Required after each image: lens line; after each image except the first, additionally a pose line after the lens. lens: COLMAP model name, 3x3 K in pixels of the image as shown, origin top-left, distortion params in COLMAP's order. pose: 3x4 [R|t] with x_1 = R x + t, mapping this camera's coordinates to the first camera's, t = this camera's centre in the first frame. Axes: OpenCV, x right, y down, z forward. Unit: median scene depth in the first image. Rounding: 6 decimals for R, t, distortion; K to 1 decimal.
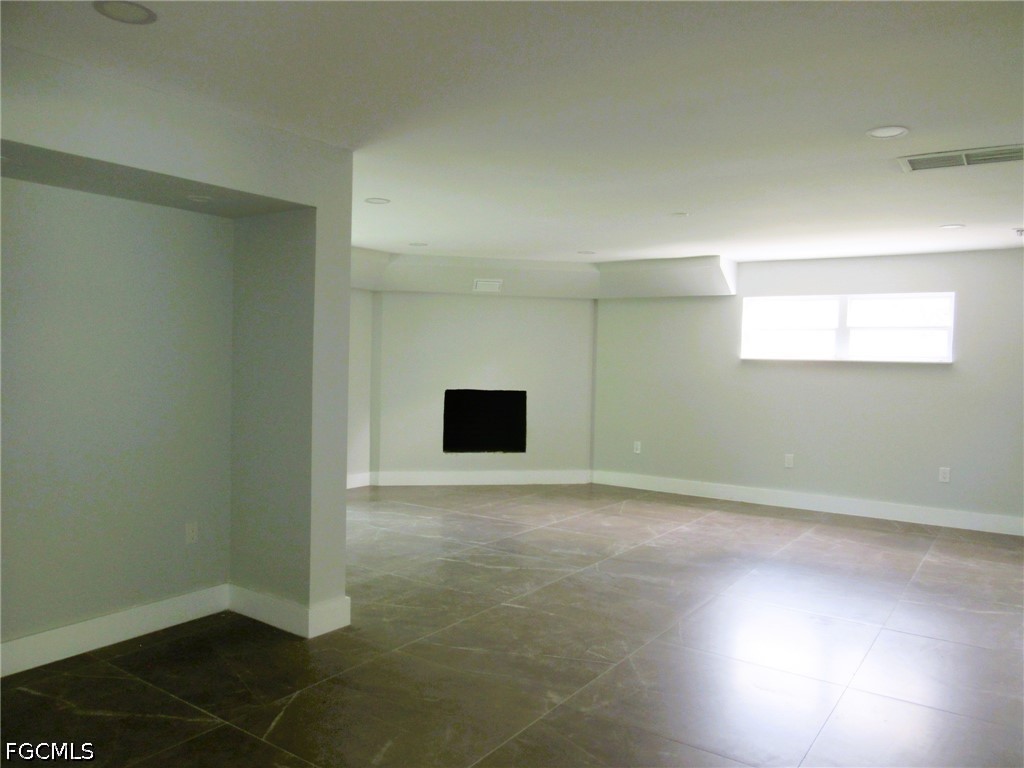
lens RADIAL K [[770.9, 0, 512.0], [0, 770.9, 384.0], [0, 0, 1]] dist [-0.045225, 0.039879]
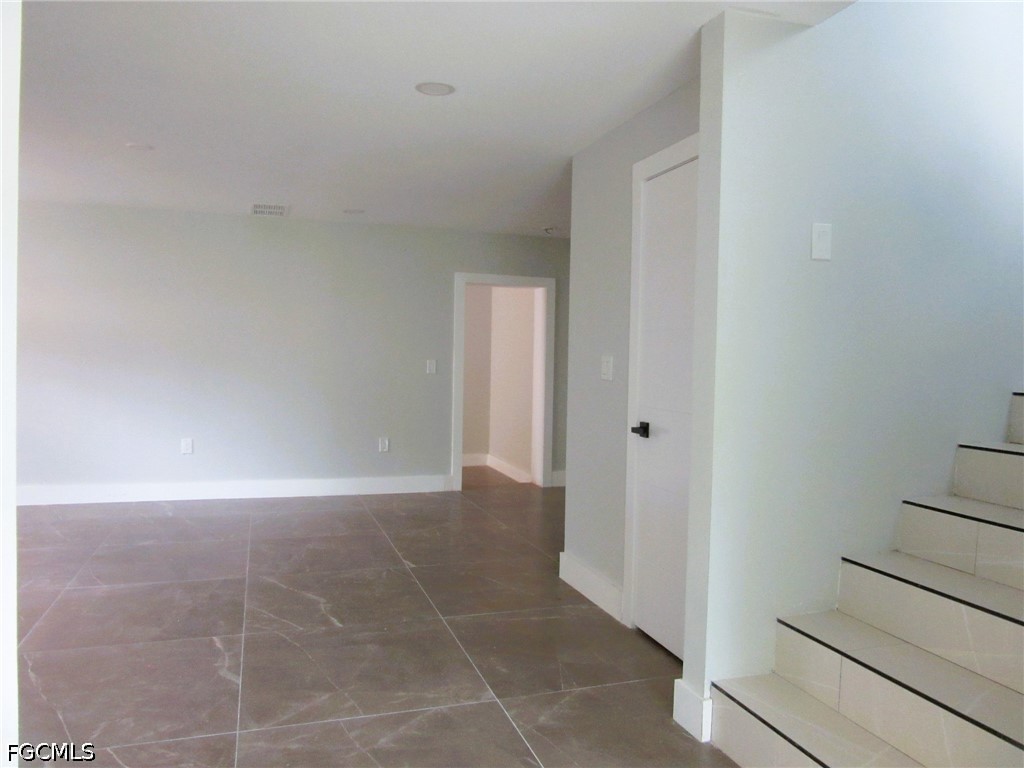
lens RADIAL K [[770.9, 0, 512.0], [0, 770.9, 384.0], [0, 0, 1]] dist [-0.045225, 0.039879]
pose [[-0.800620, -0.064115, 0.595732, -0.622246], [-0.021024, 0.996652, 0.079009, -0.043269], [-0.598804, 0.050731, -0.799288, 1.480643]]
